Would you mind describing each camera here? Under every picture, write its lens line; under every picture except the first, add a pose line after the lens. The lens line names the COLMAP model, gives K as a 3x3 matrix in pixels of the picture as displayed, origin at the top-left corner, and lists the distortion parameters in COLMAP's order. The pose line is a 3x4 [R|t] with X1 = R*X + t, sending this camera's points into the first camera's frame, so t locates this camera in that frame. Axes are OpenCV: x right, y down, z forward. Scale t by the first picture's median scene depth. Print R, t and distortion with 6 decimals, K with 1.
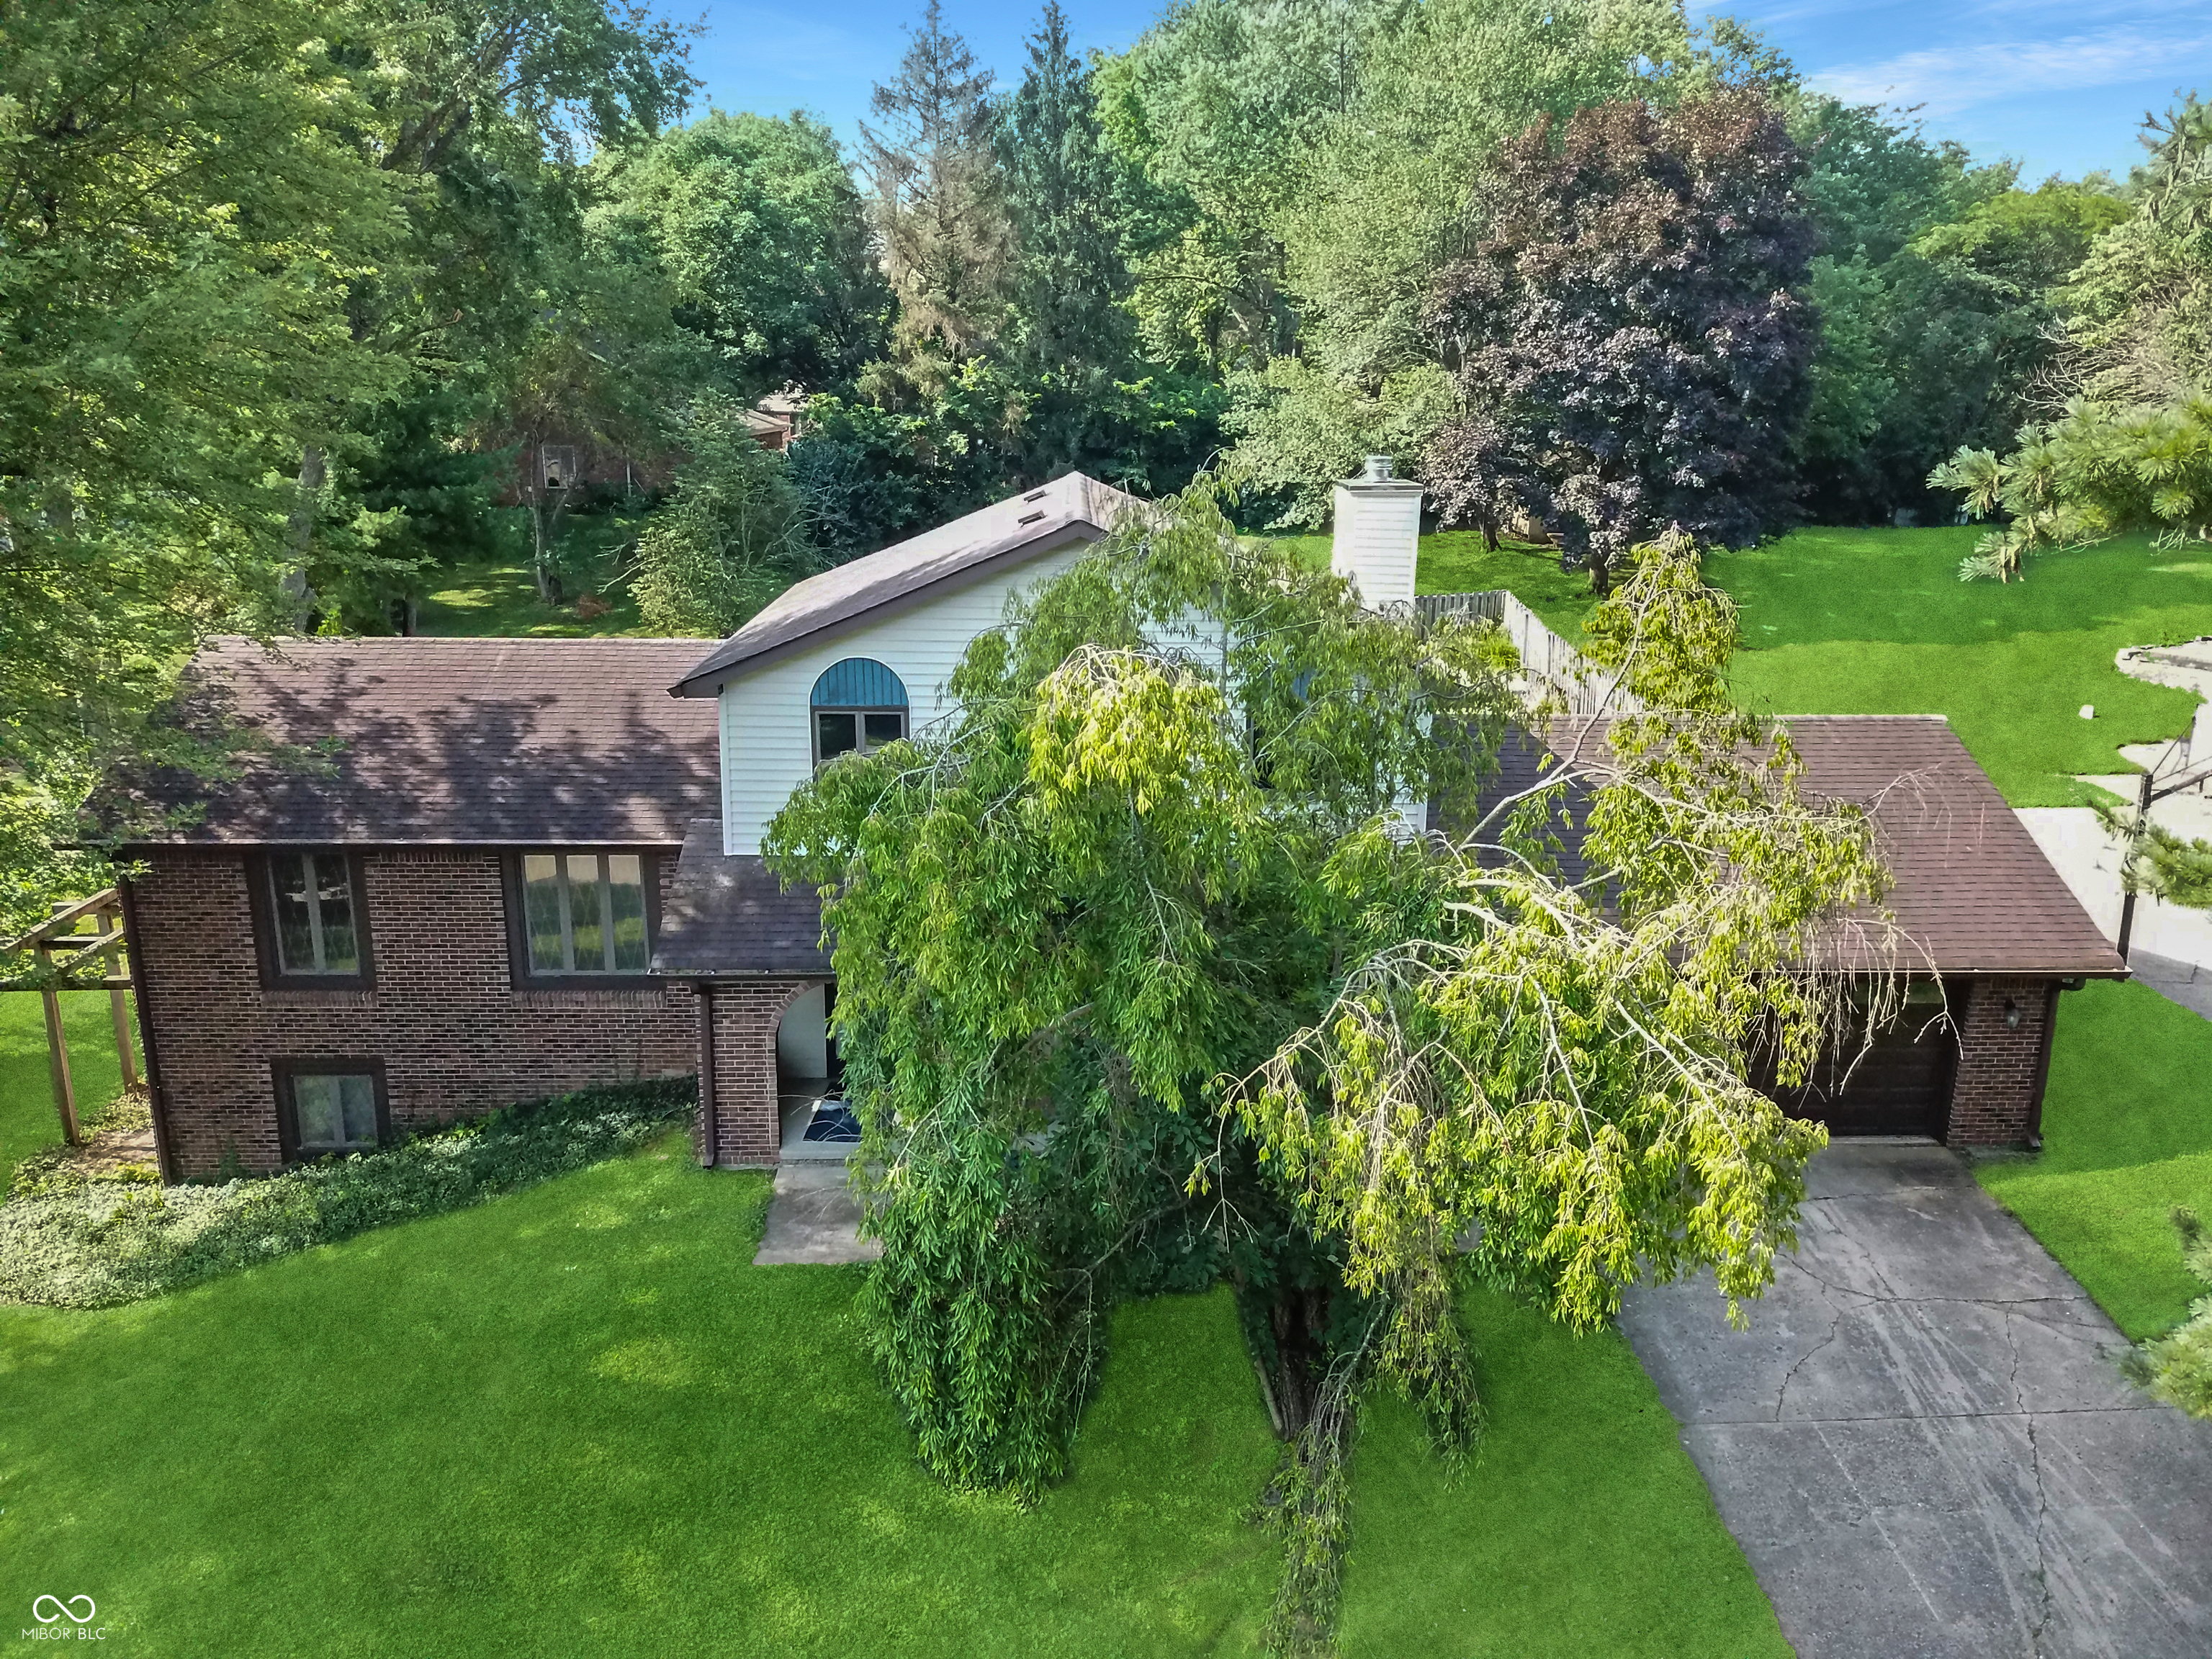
lens RADIAL K [[1706.4, 0, 1107.1], [0, 1706.4, 816.4], [0, 0, 1]] dist [0.040222, -0.048017]
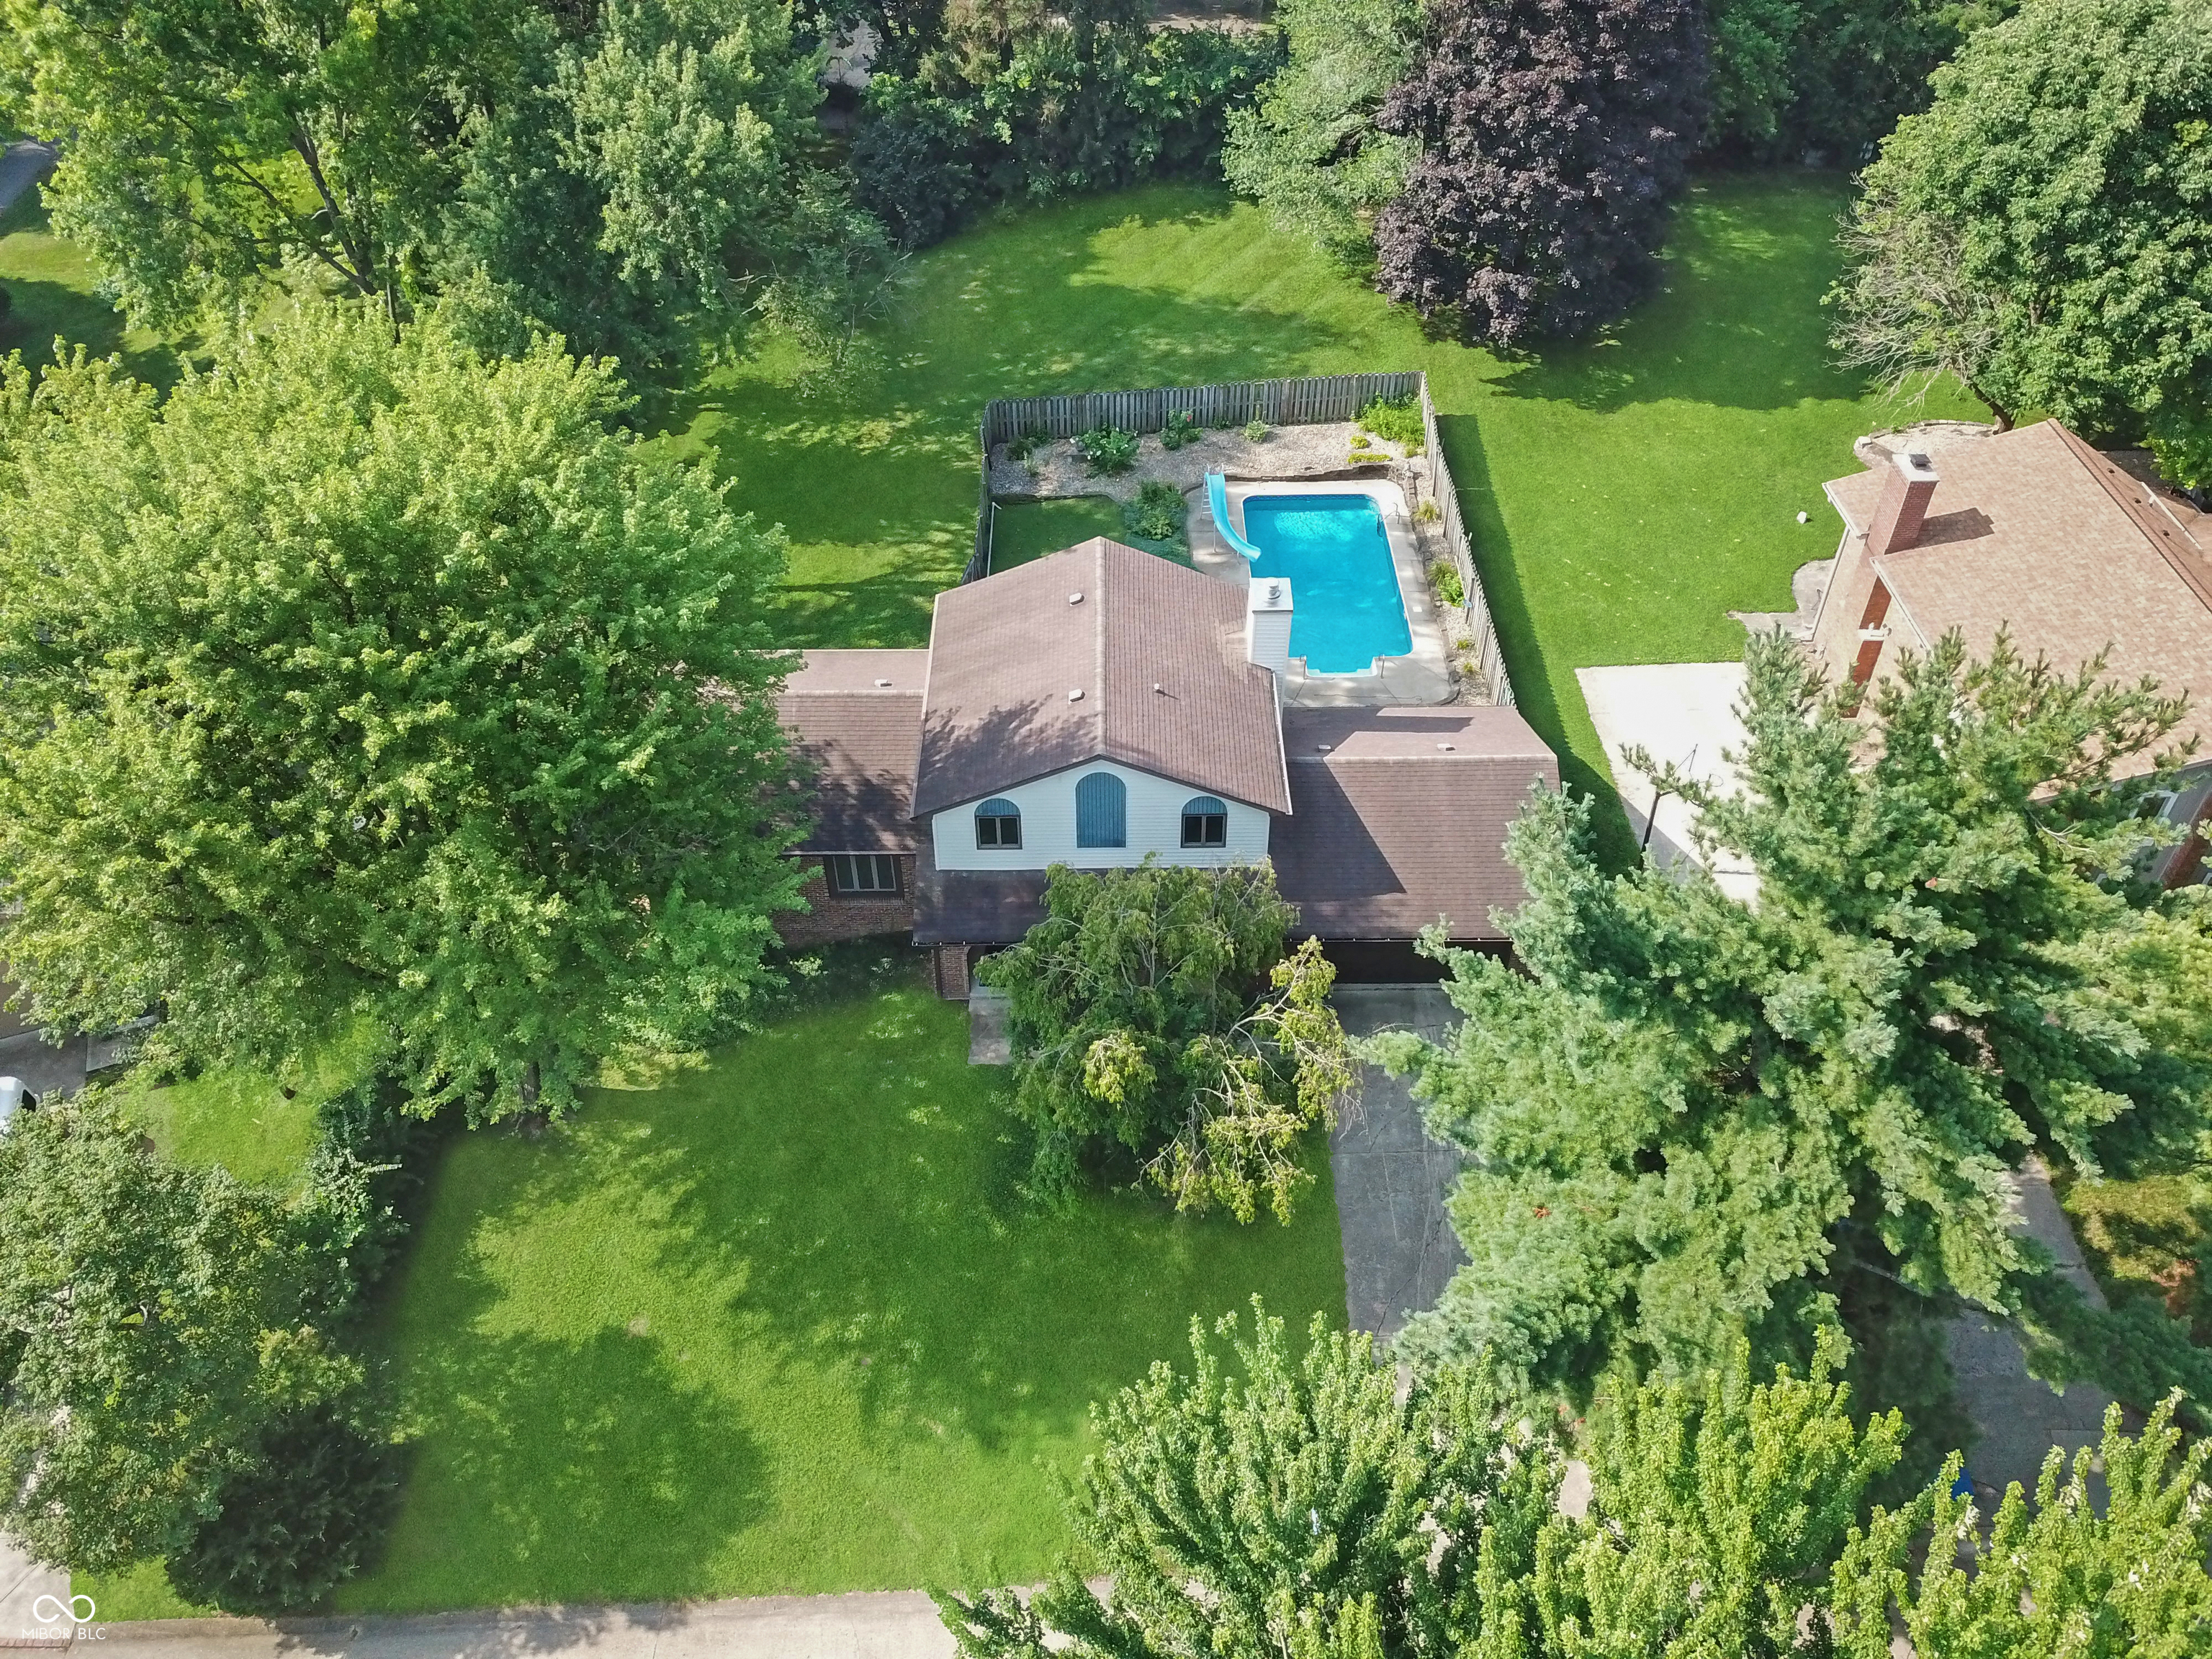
lens RADIAL K [[1706.4, 0, 1120.3], [0, 1706.4, 829.9], [0, 0, 1]] dist [0.040222, -0.048017]
pose [[0.999834, -0.000774, -0.018191, 0.018609], [0.008913, 0.891998, 0.451952, -0.420543], [0.015876, -0.452040, 0.891857, -0.370797]]
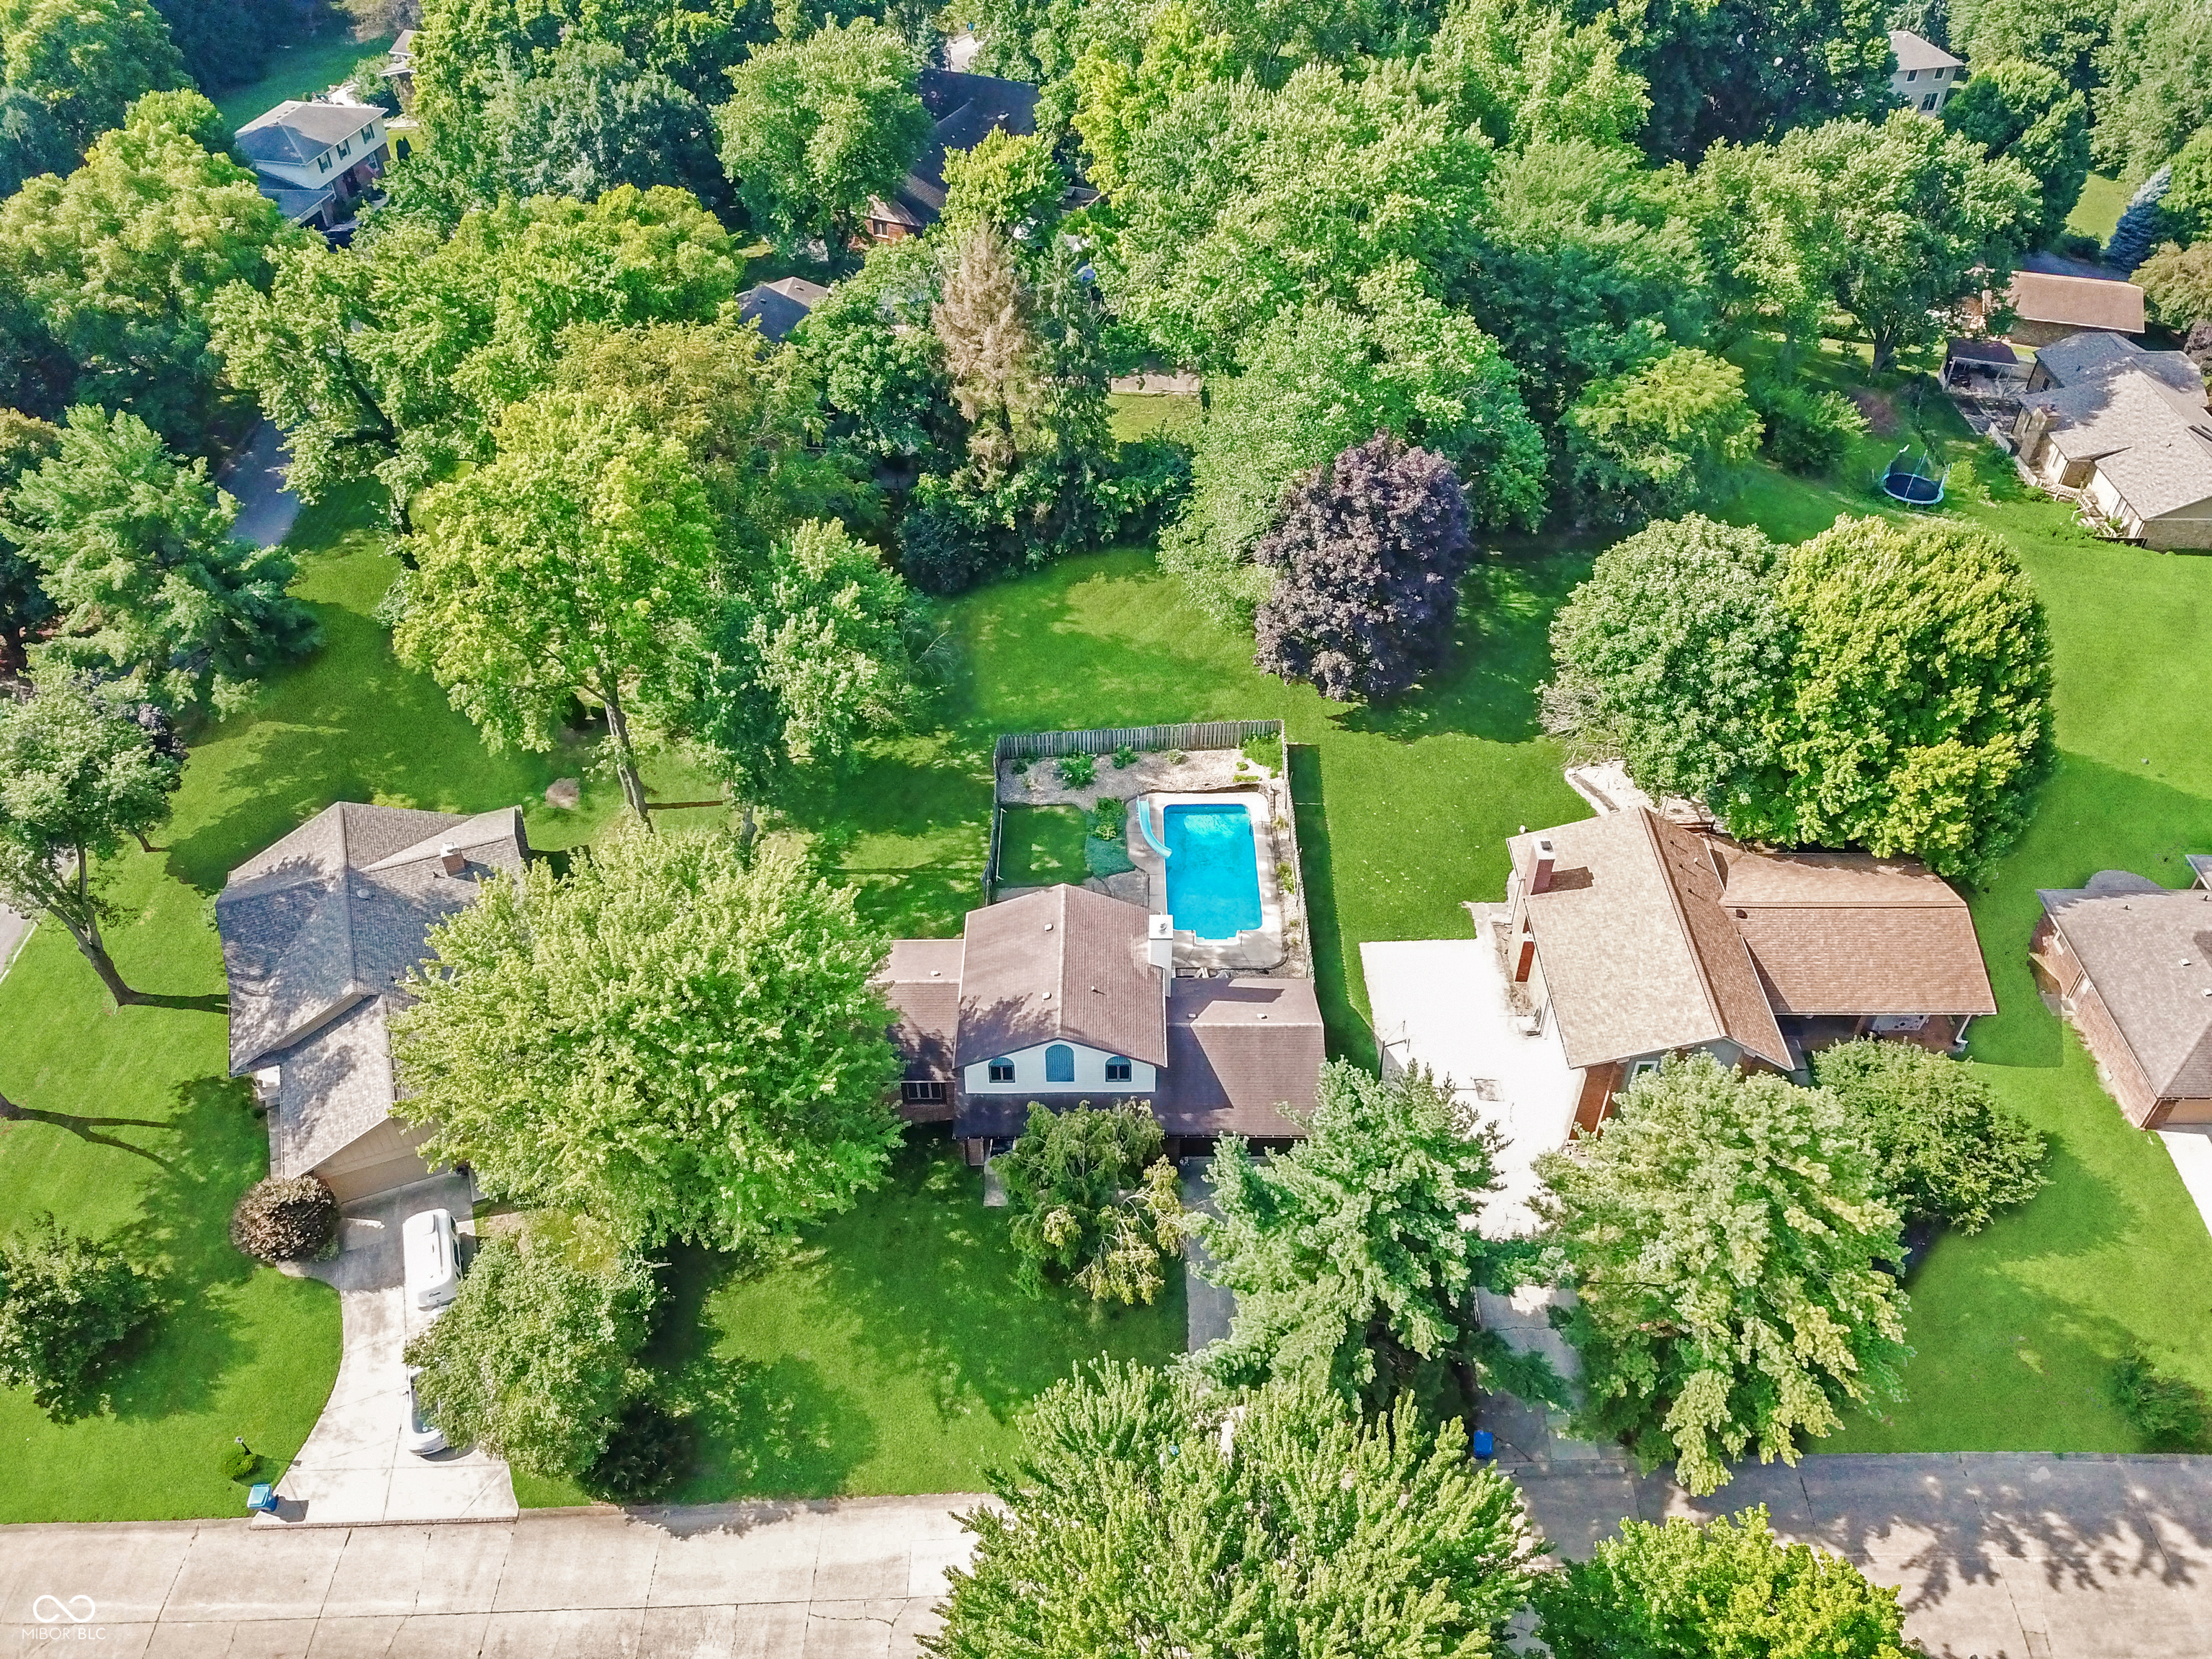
lens RADIAL K [[1706.4, 0, 1117.1], [0, 1706.4, 823.5], [0, 0, 1]] dist [0.040222, -0.048017]
pose [[0.999730, 0.005125, -0.022649, 0.079981], [0.005526, 0.894820, 0.446393, -0.929449], [0.022555, -0.446398, 0.894550, -0.884254]]
